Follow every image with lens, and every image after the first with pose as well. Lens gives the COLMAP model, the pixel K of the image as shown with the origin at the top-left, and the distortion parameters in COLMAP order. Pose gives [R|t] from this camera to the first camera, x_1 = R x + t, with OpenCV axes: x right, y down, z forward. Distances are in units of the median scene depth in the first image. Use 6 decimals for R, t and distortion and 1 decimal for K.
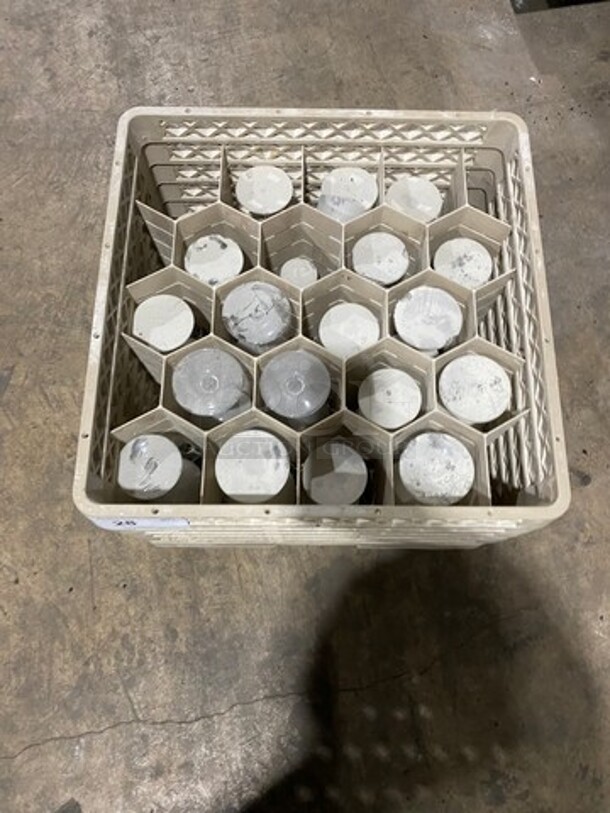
lens RADIAL K [[613.2, 0, 309.7], [0, 613.2, 410.5], [0, 0, 1]] dist [0.019758, -0.011755]
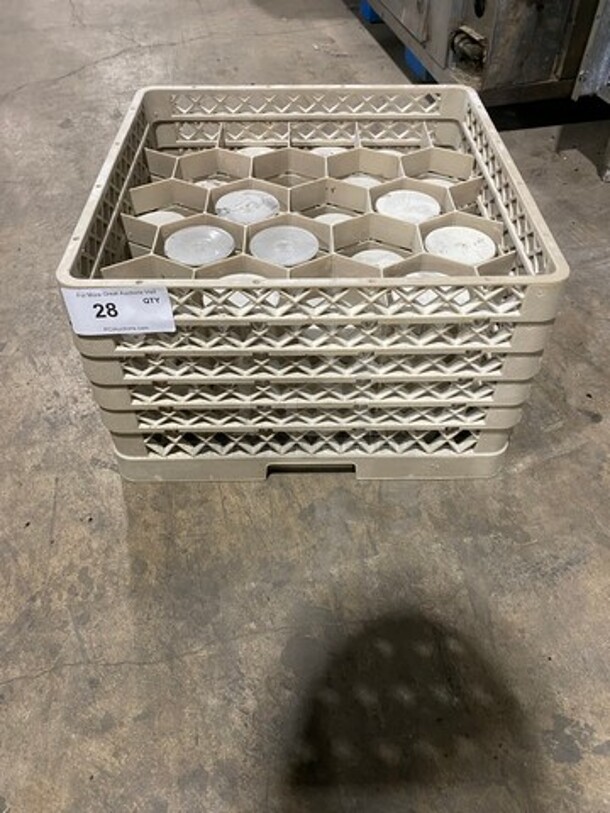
lens RADIAL K [[613.2, 0, 300.2], [0, 613.2, 408.3], [0, 0, 1]] dist [0.019758, -0.011755]
pose [[0.999746, -0.022353, 0.002997, -0.005308], [0.021430, 0.900154, -0.435045, 0.537849], [0.007027, 0.434999, 0.900404, 0.158370]]
